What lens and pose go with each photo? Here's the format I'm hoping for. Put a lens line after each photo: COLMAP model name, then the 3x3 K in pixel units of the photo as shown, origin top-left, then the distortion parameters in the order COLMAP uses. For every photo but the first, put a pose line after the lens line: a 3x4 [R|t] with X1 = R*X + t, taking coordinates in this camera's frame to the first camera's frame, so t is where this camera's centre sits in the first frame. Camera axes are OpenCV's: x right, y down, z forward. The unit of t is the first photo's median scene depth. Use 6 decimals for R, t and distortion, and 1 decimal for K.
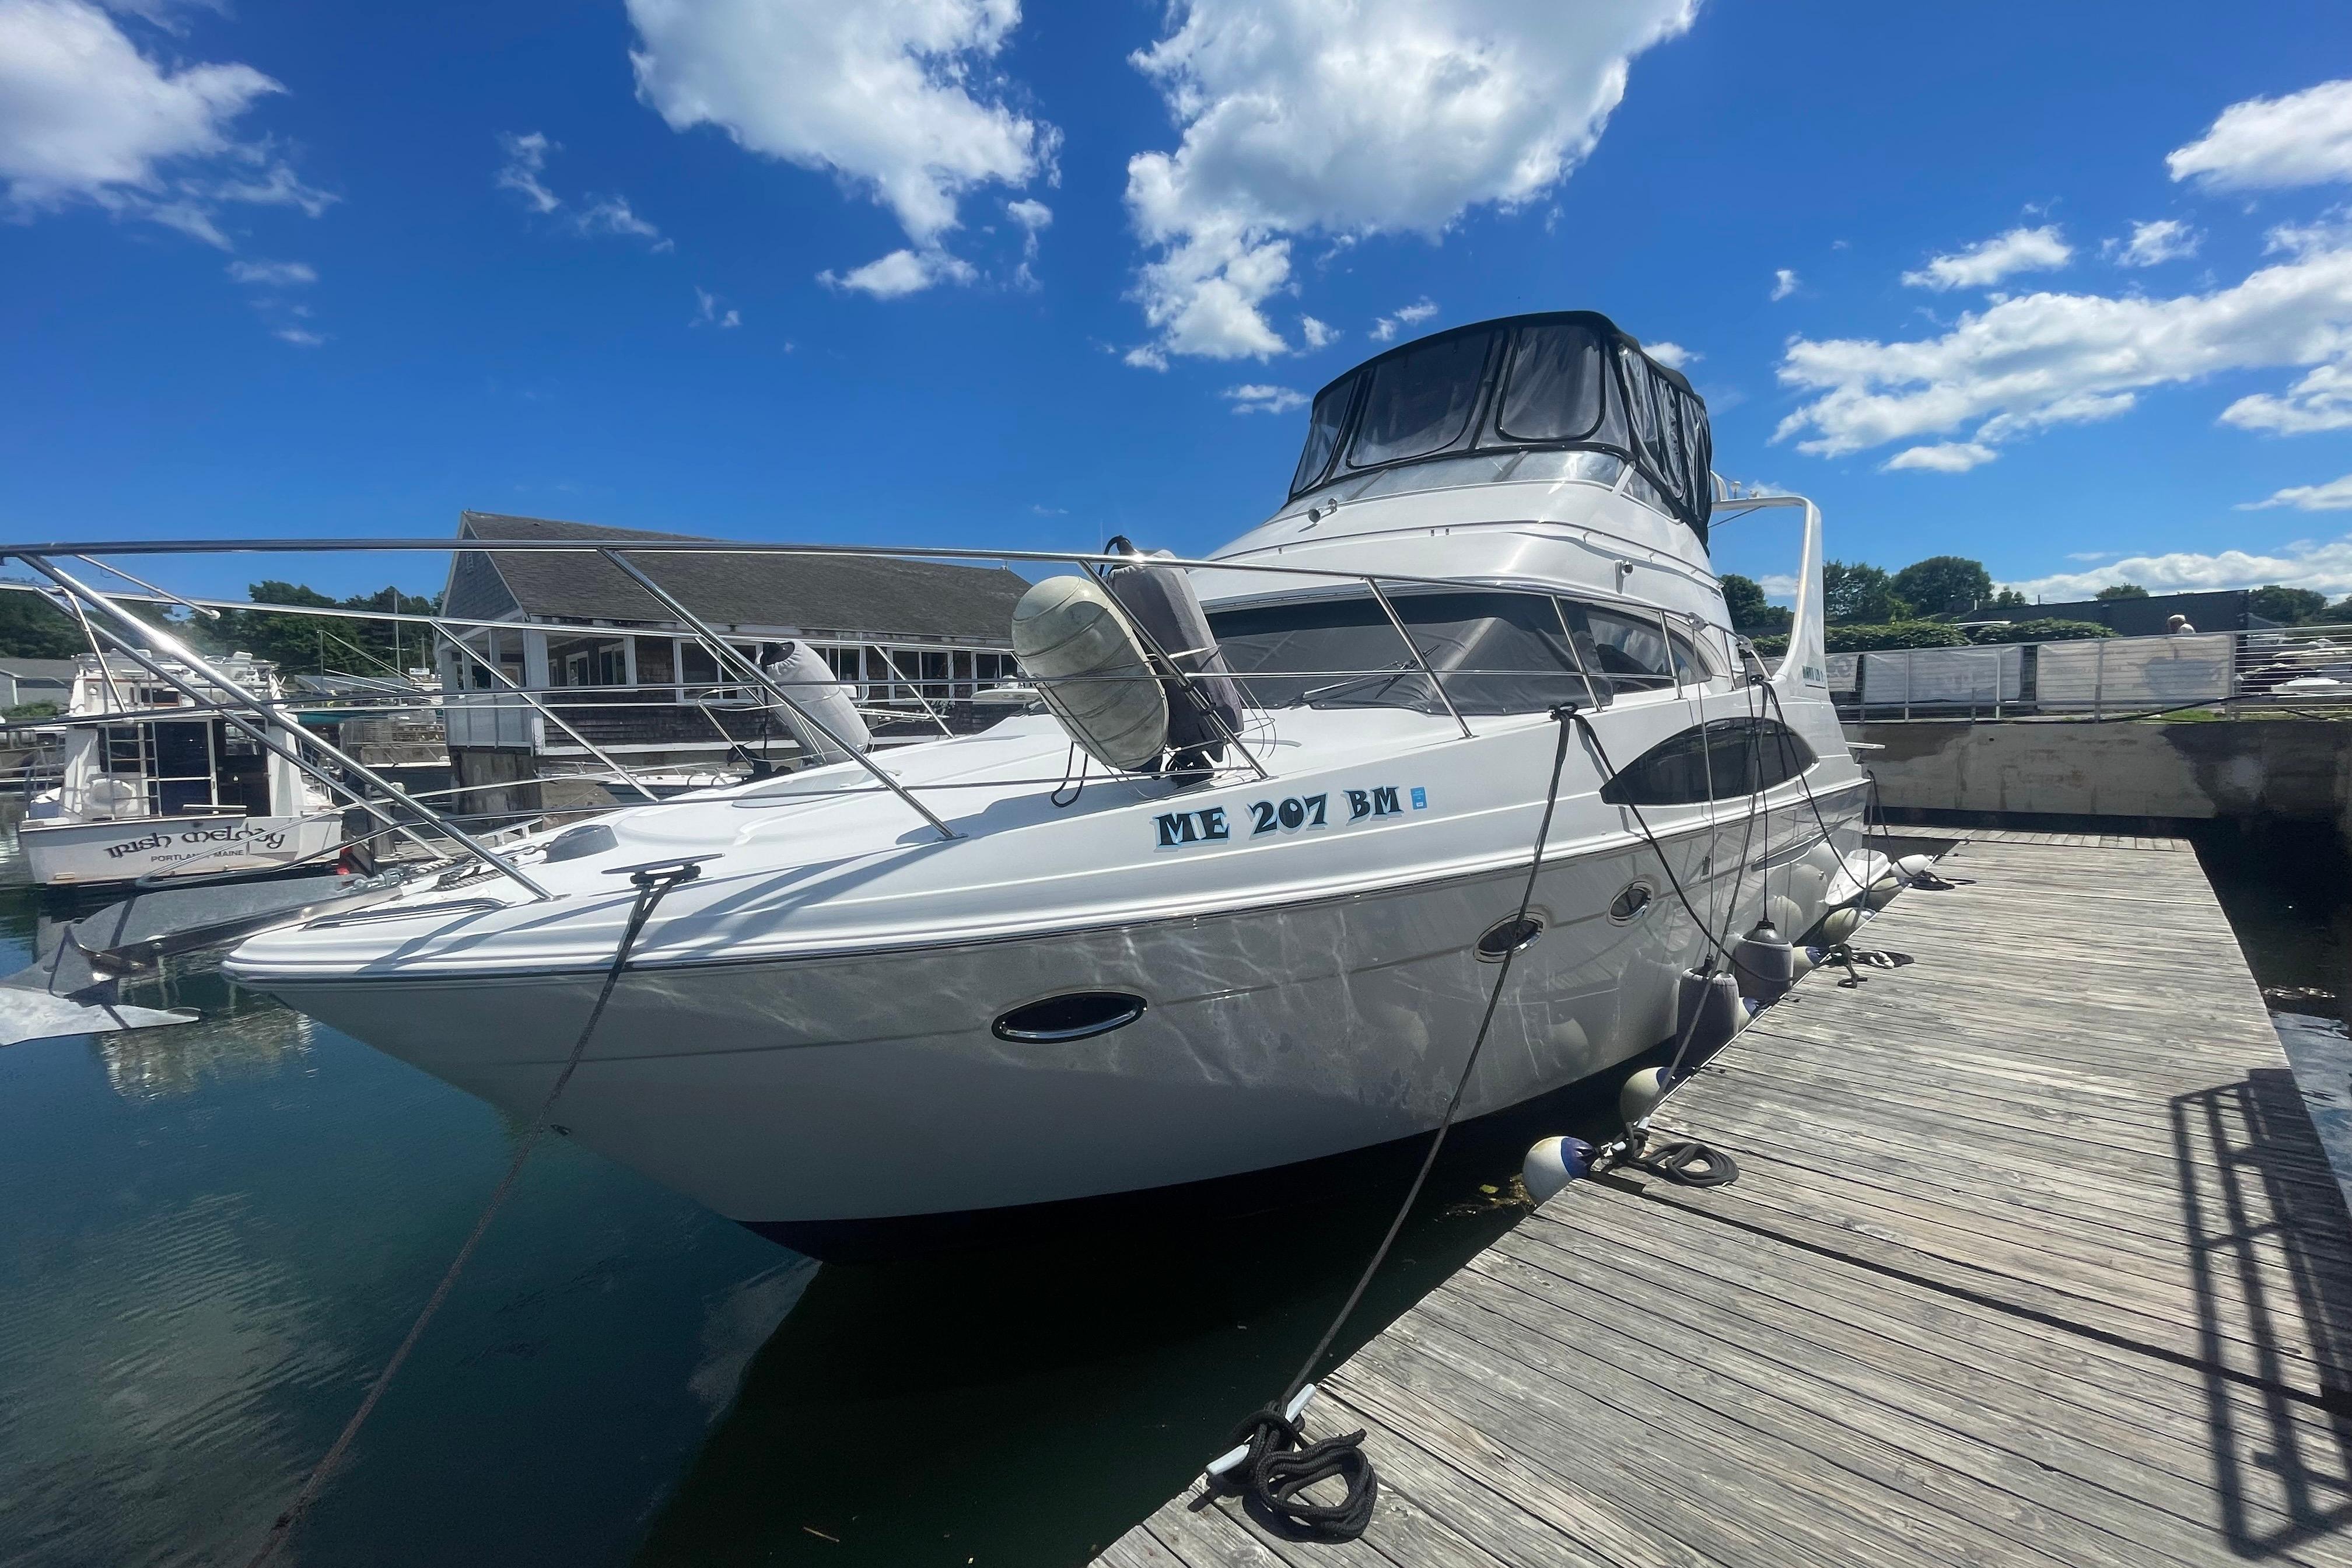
lens RADIAL K [[940.0, 0, 1178.2], [0, 940.0, 781.3], [0, 0, 1]] dist [-0.003019, -0.000041]
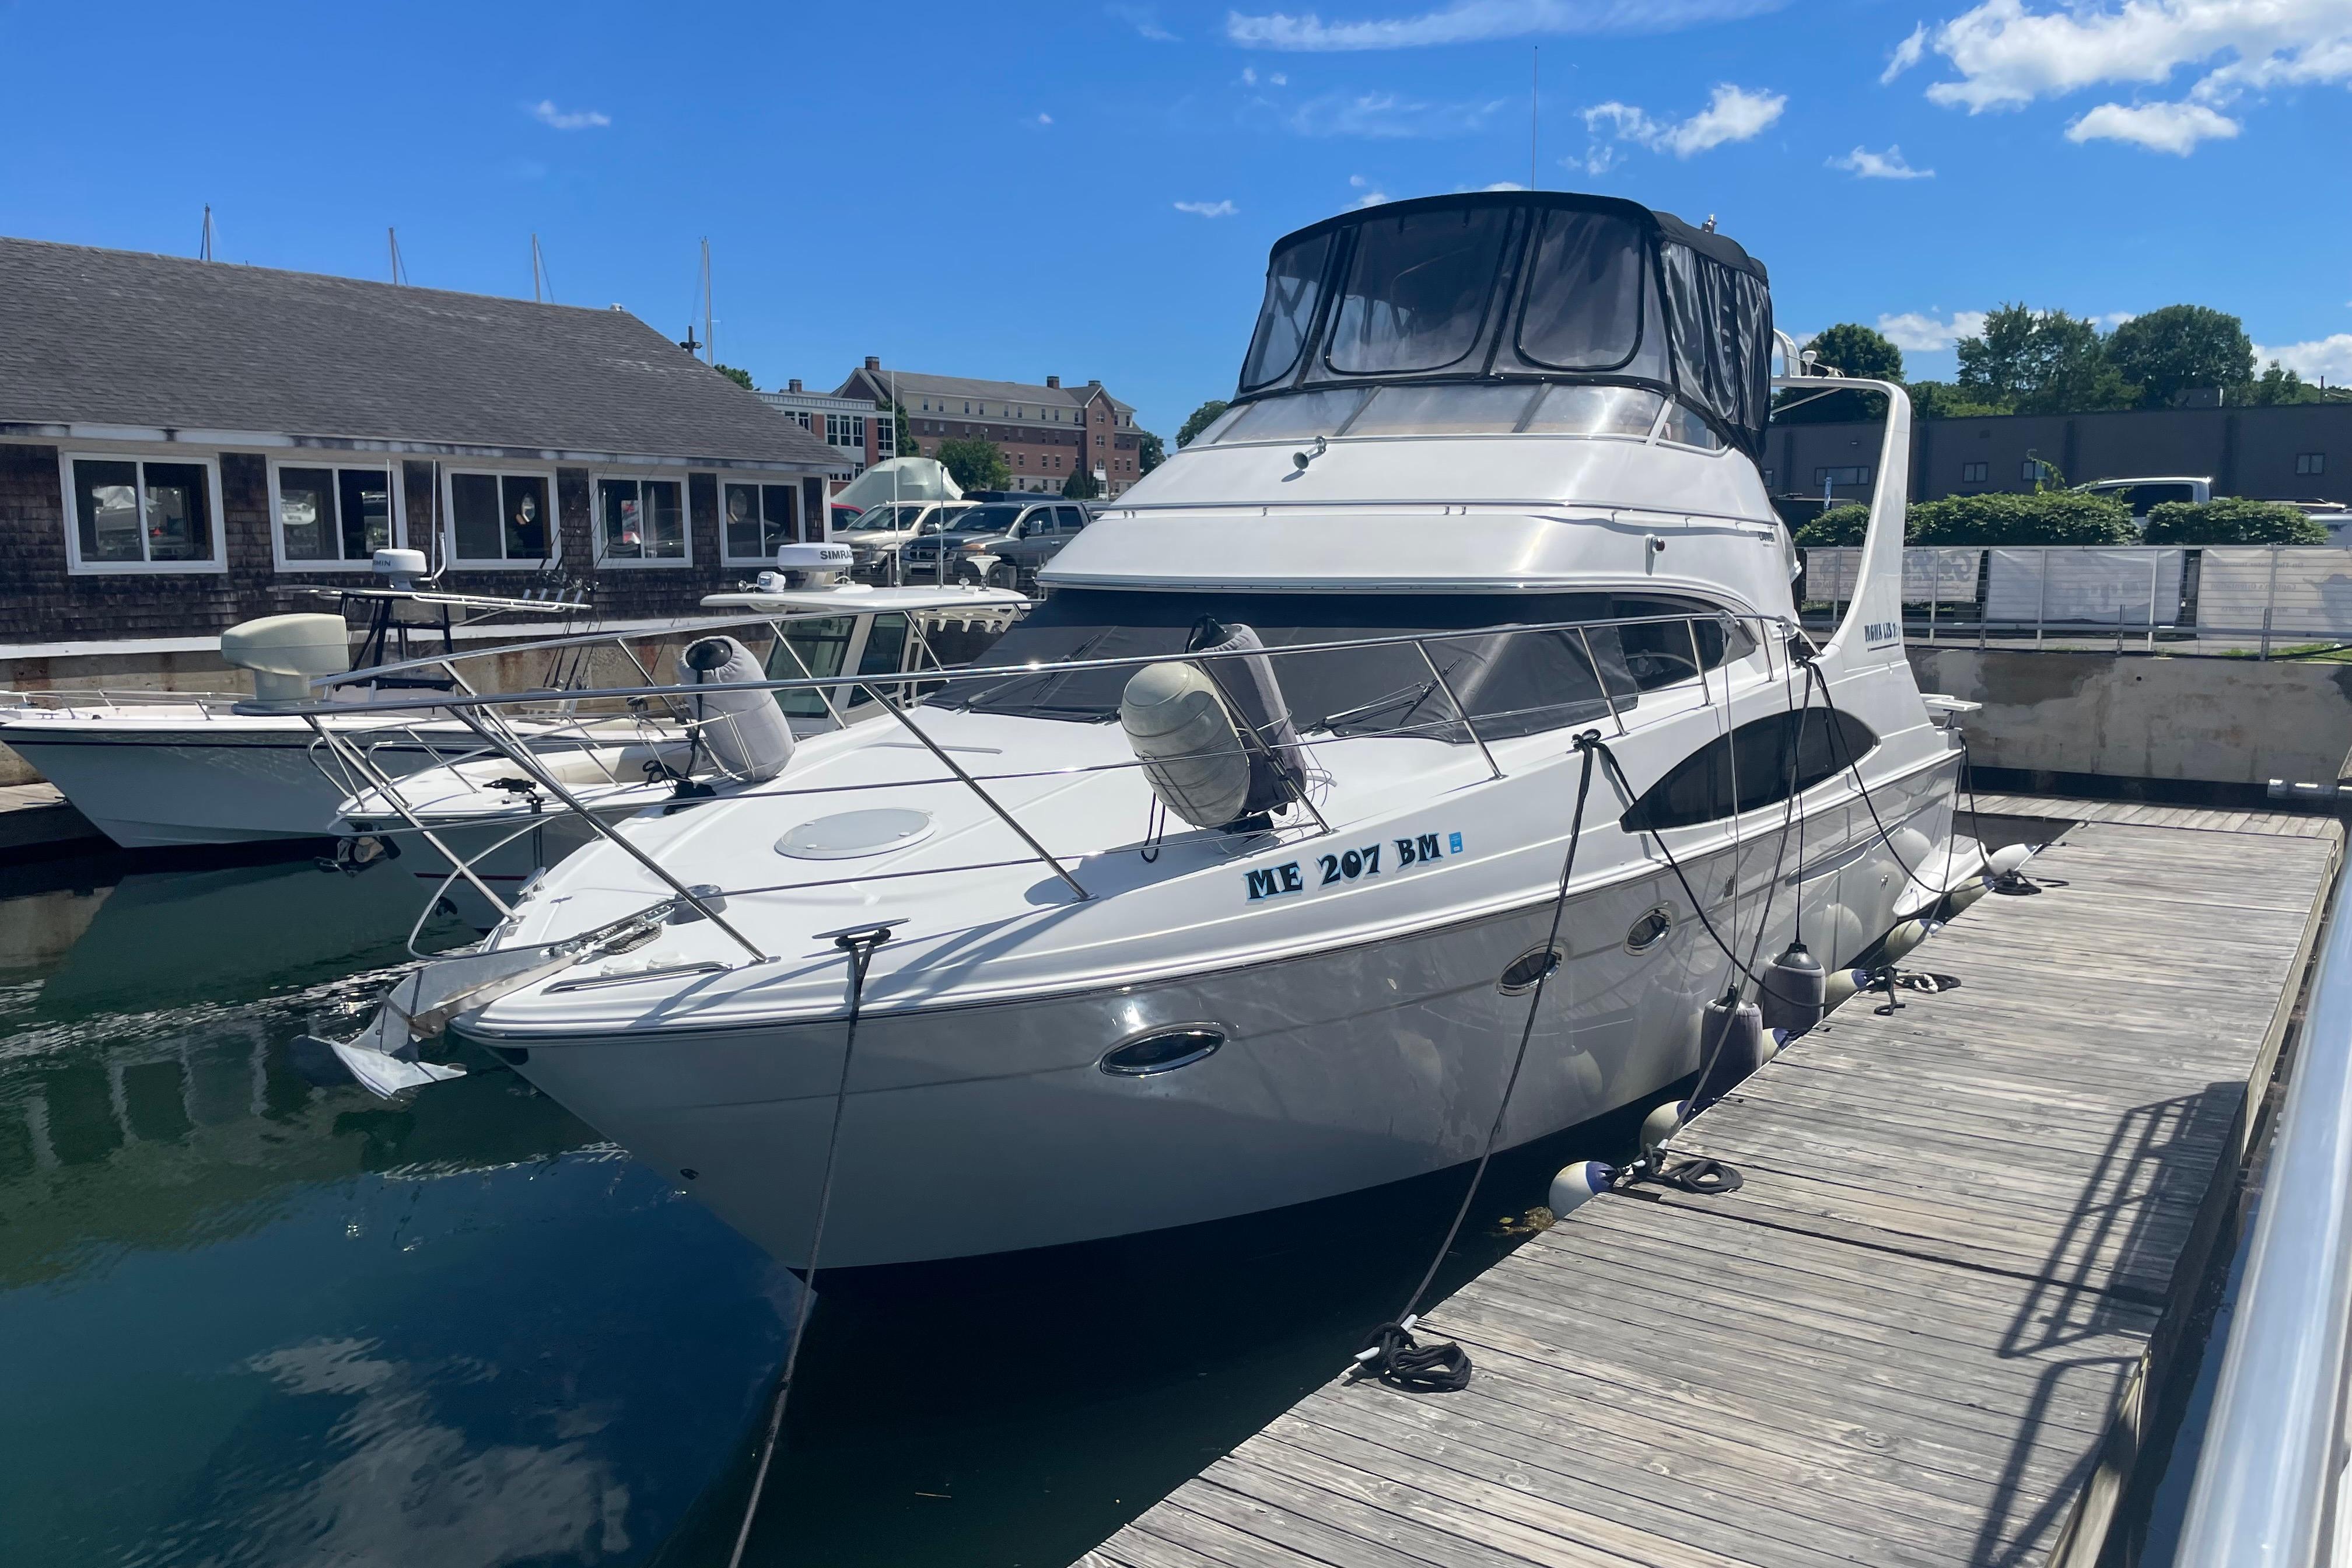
lens RADIAL K [[1740.8, 0, 1177.3], [0, 1740.8, 800.4], [0, 0, 1]] dist [0.112015, -0.147848]
pose [[0.985409, -0.006591, 0.170078, -0.297797], [-0.005729, 0.997400, 0.071843, -0.129585], [-0.170109, -0.071769, 0.982808, -0.673305]]
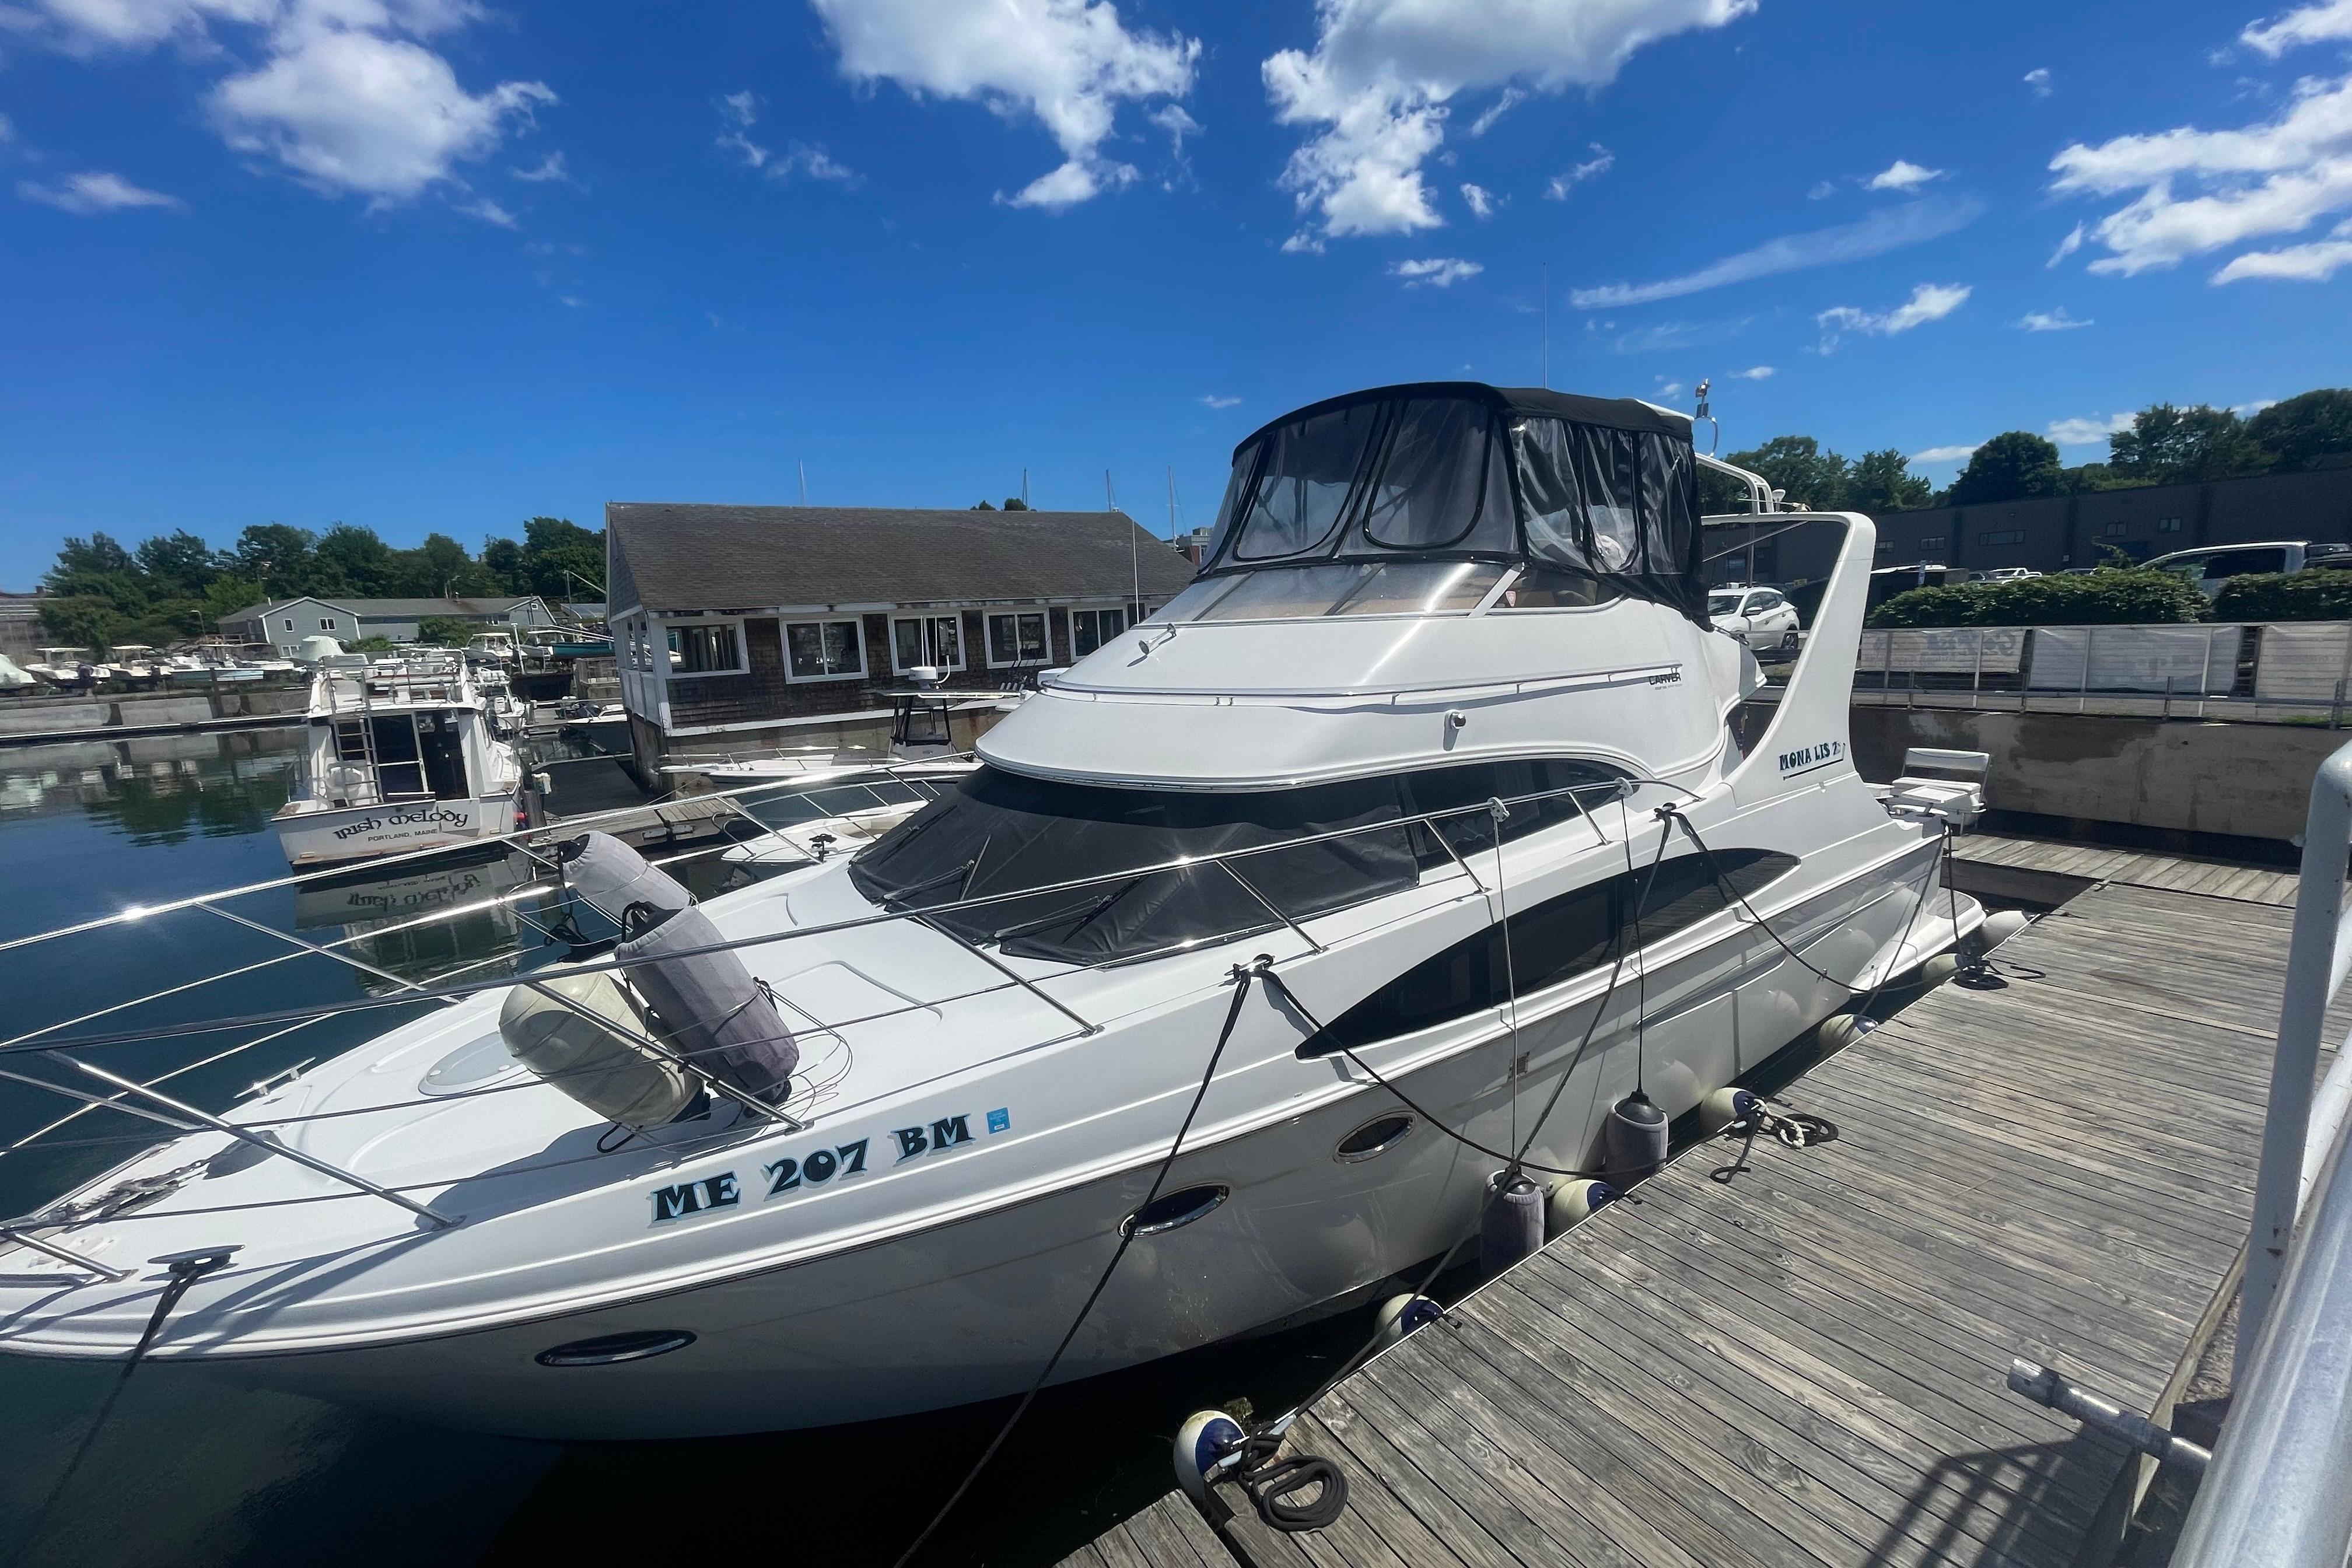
lens RADIAL K [[936.2, 0, 1178.4], [0, 936.2, 792.4], [0, 0, 1]] dist [0.003534, -0.000386]
pose [[0.982415, 0.005104, -0.186641, 0.474565], [0.016463, 0.993365, 0.113822, -0.327746], [0.185983, -0.114894, 0.975812, 0.096542]]
